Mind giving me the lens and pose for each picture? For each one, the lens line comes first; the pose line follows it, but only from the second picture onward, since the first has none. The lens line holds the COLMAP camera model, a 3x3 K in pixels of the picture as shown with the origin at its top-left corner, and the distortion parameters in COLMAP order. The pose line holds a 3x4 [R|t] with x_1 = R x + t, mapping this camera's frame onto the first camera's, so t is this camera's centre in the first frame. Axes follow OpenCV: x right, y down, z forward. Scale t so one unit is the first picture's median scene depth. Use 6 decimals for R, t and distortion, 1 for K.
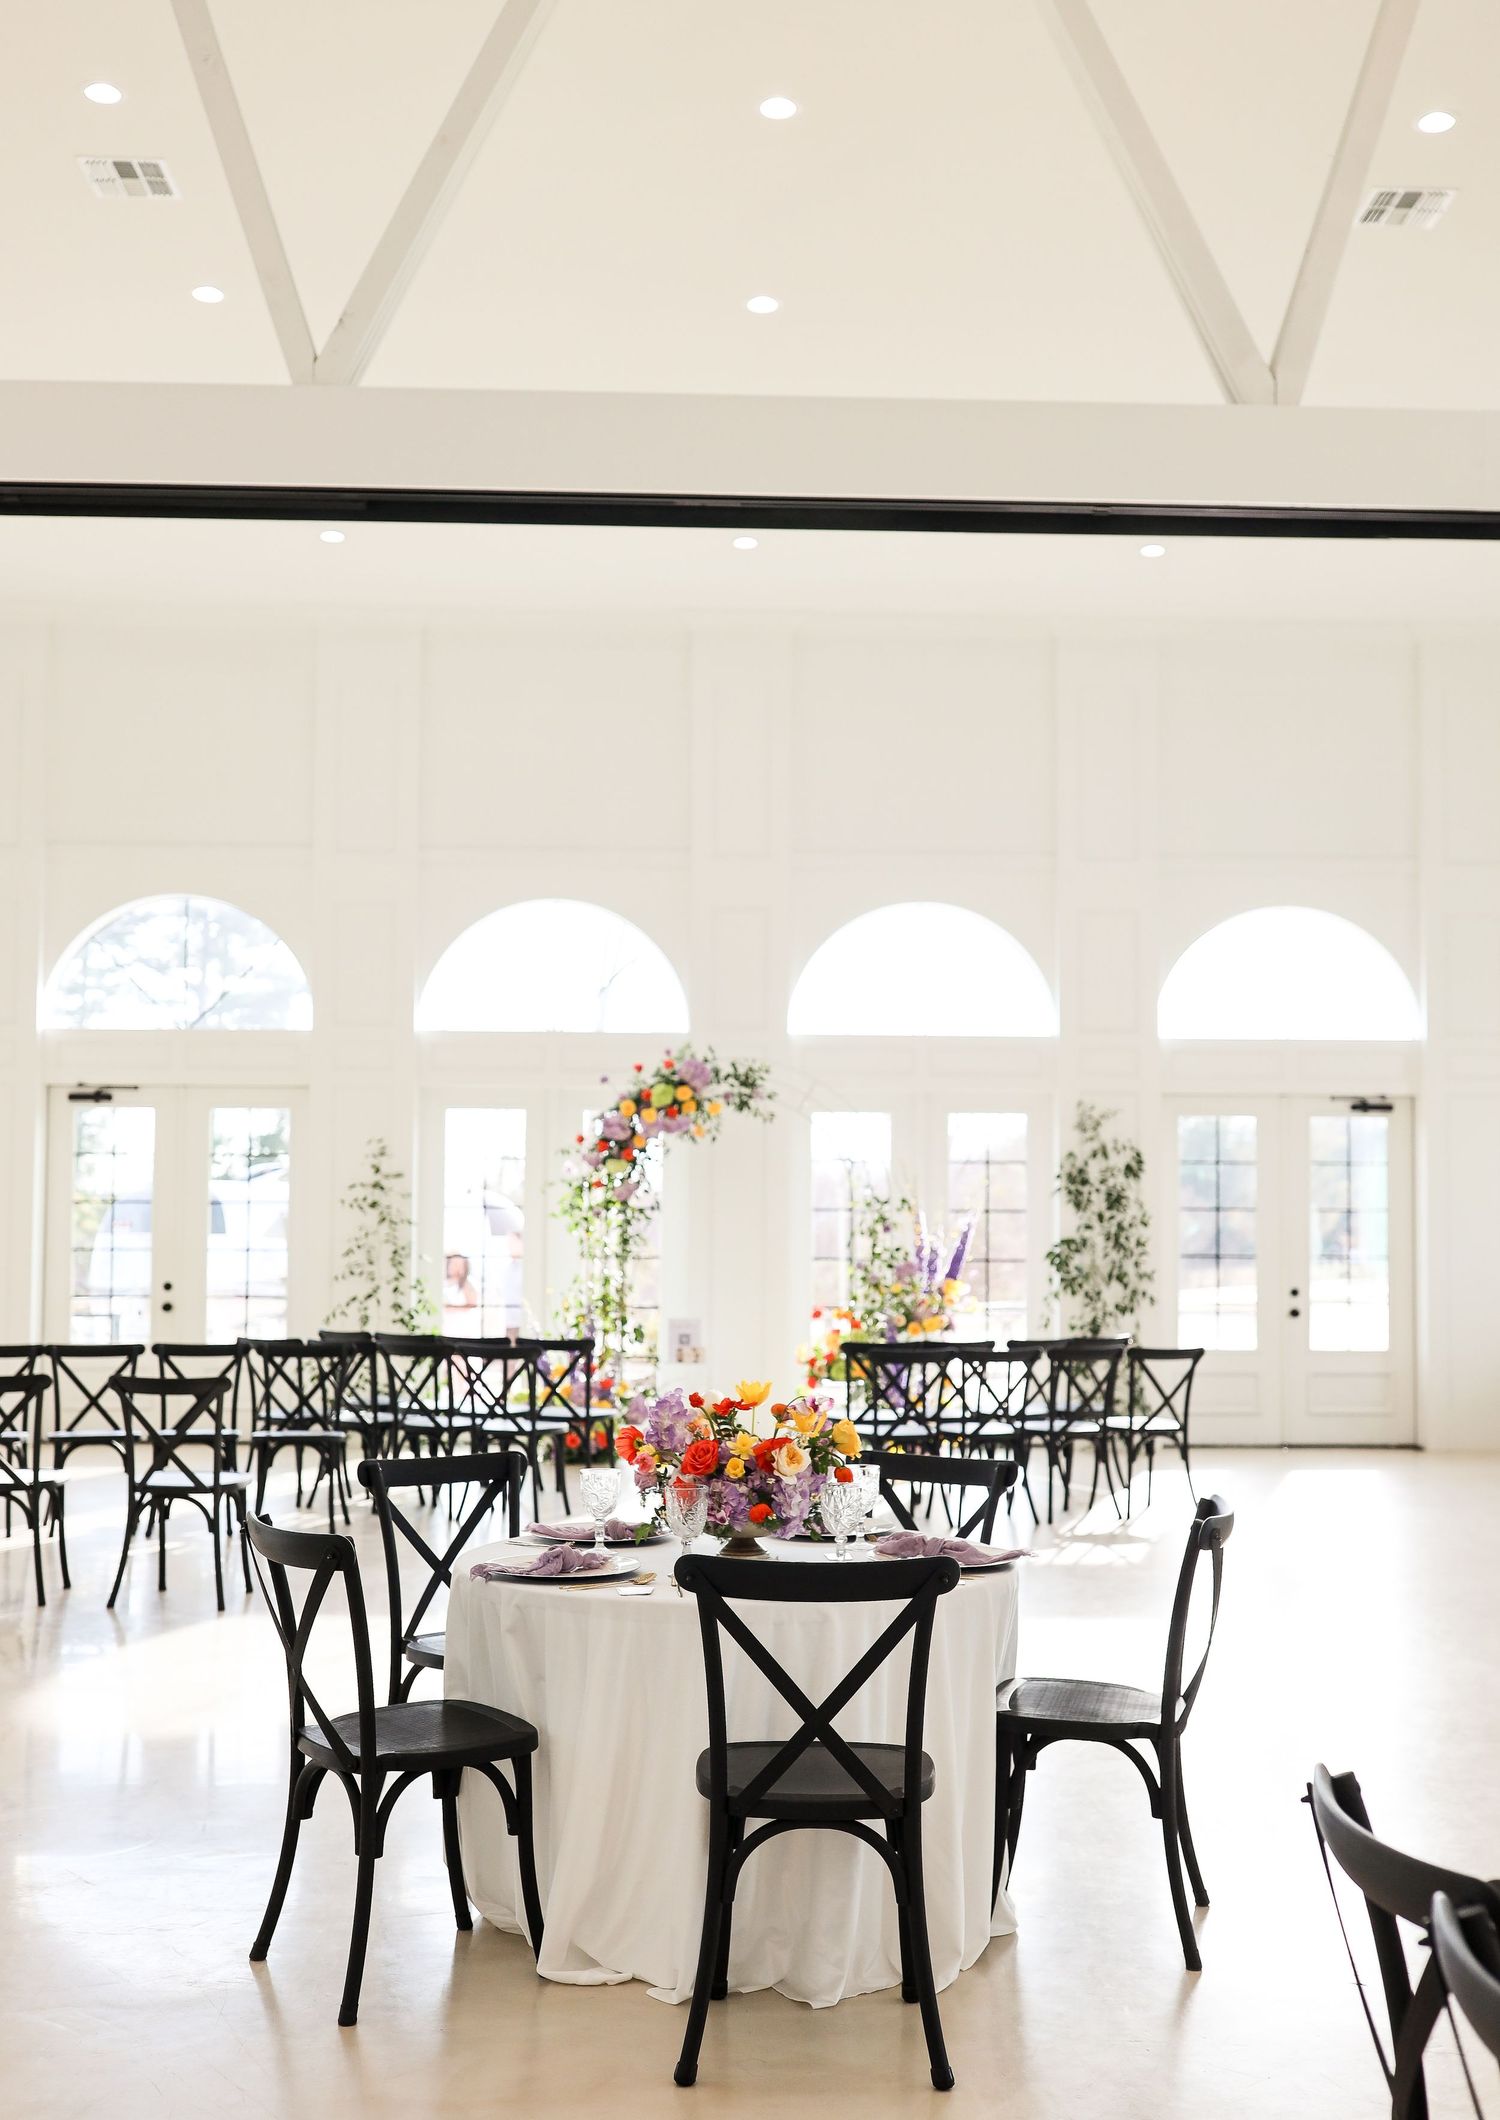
lens RADIAL K [[3518.0, 0, 750.0], [0, 3518.0, 1060.0], [0, 0, 1]] dist [-0.008484, 0.004144]
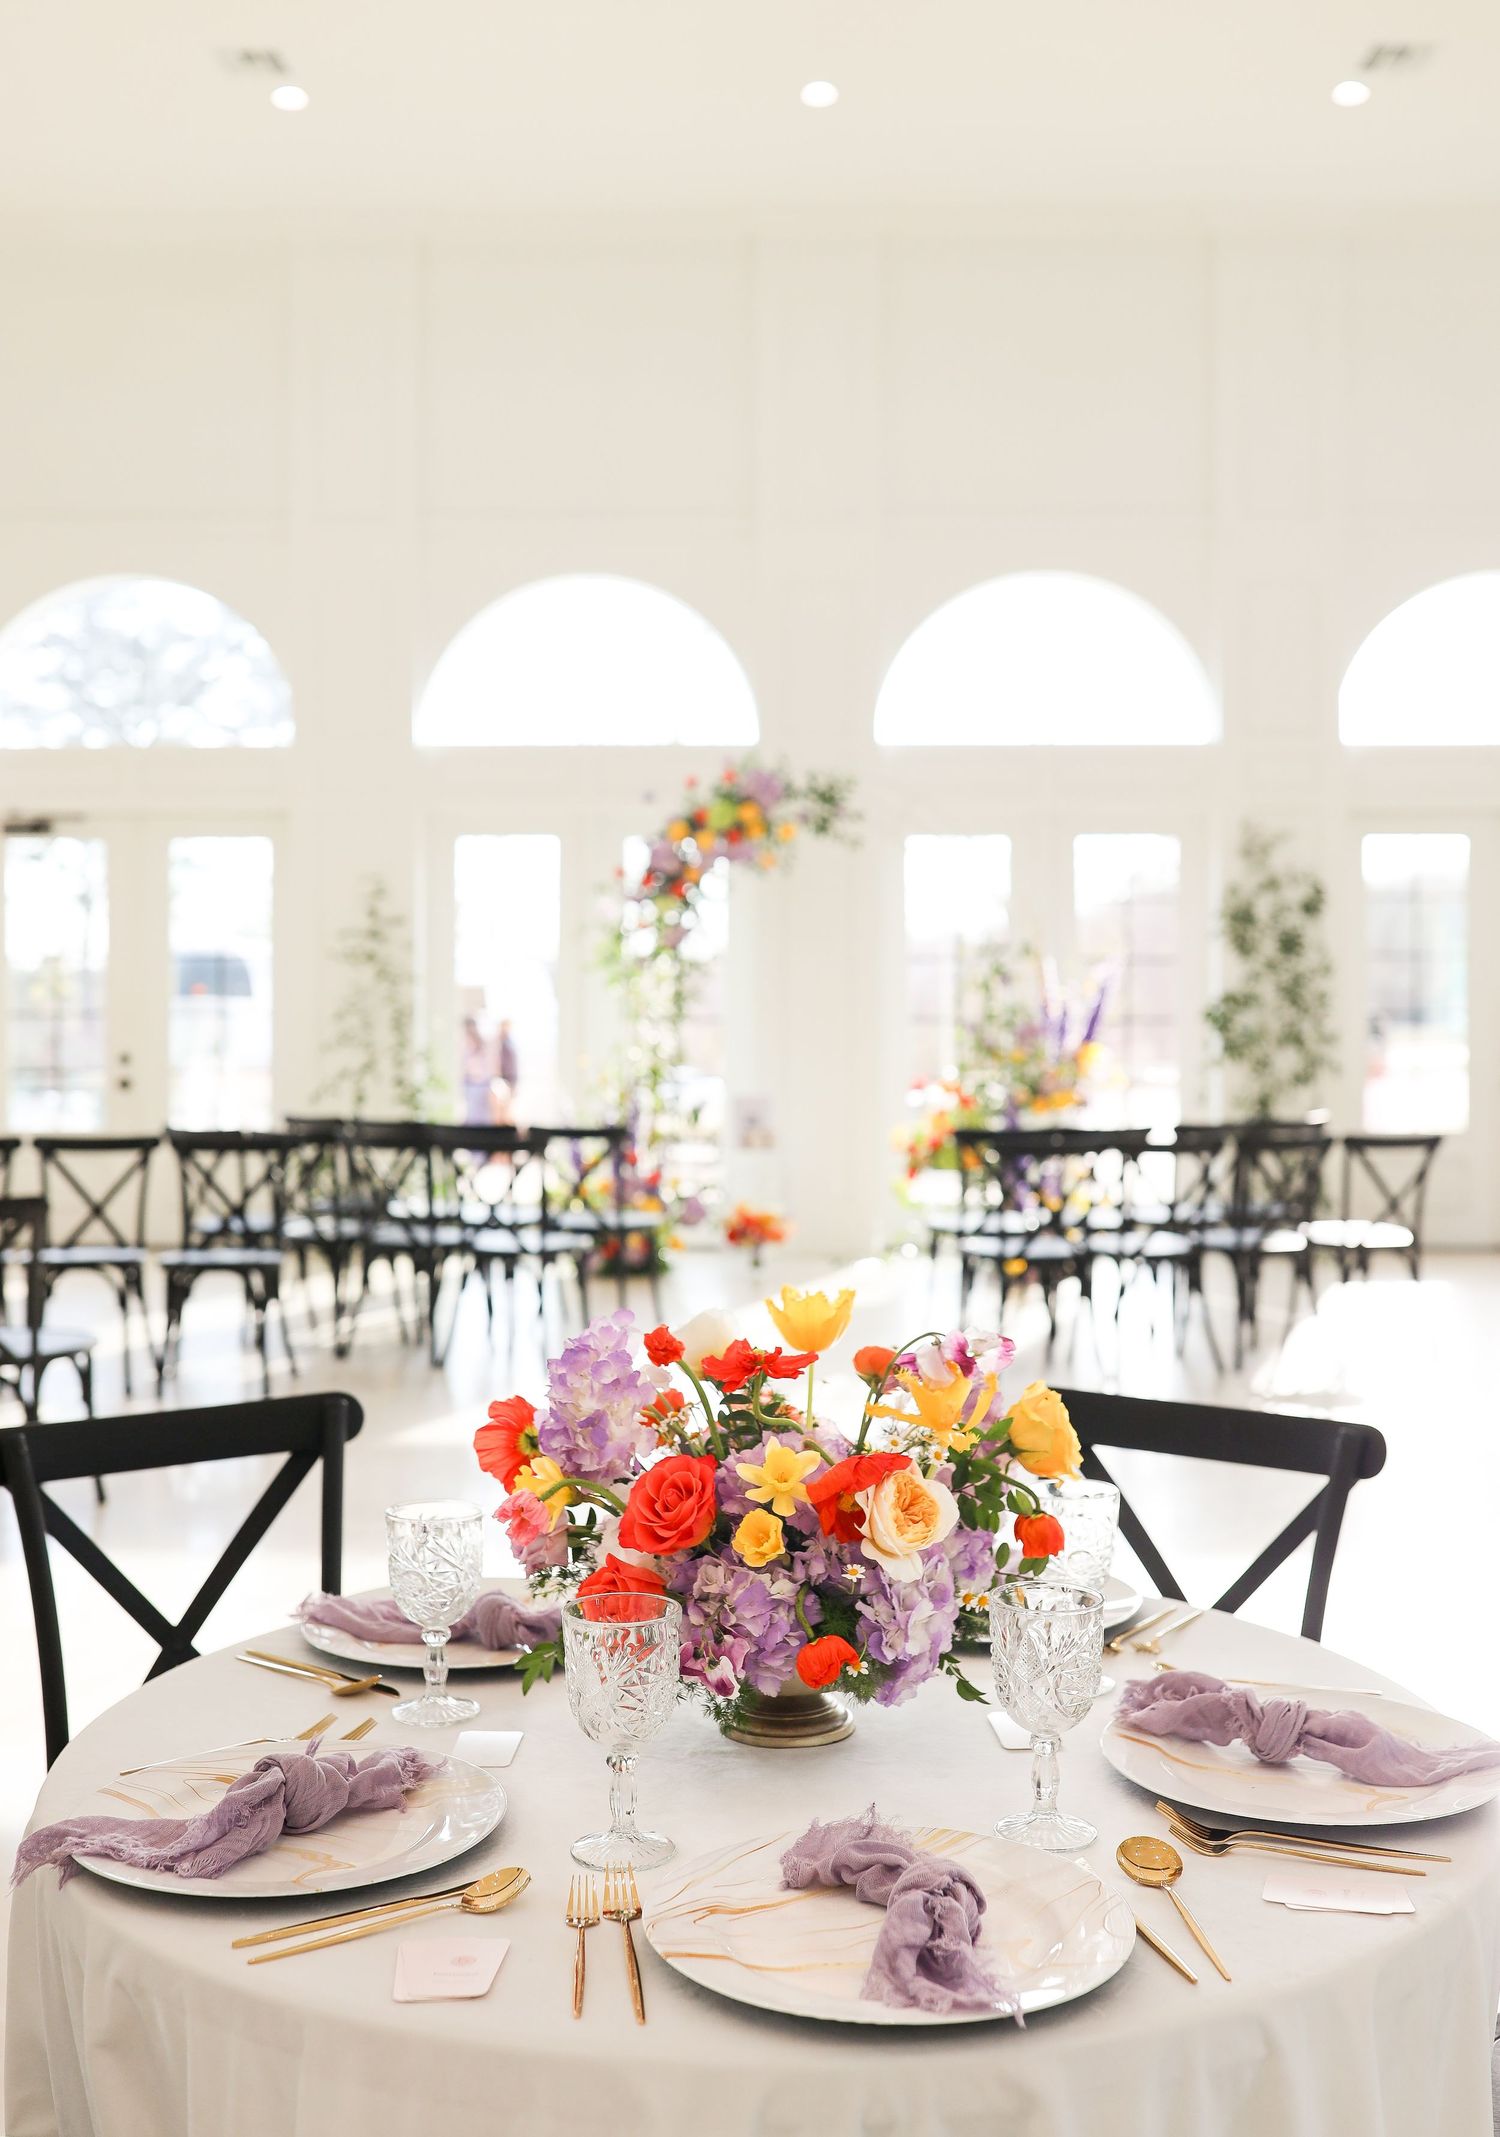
lens RADIAL K [[3520.1, 0, 750.0], [0, 3520.1, 1068.5], [0, 0, 1]] dist [-0.012052, 0.002880]
pose [[0.999657, -0.005787, -0.025555, 0.001559], [0.007516, 0.997650, 0.068107, 0.013101], [0.025101, -0.068275, 0.997351, 0.205055]]
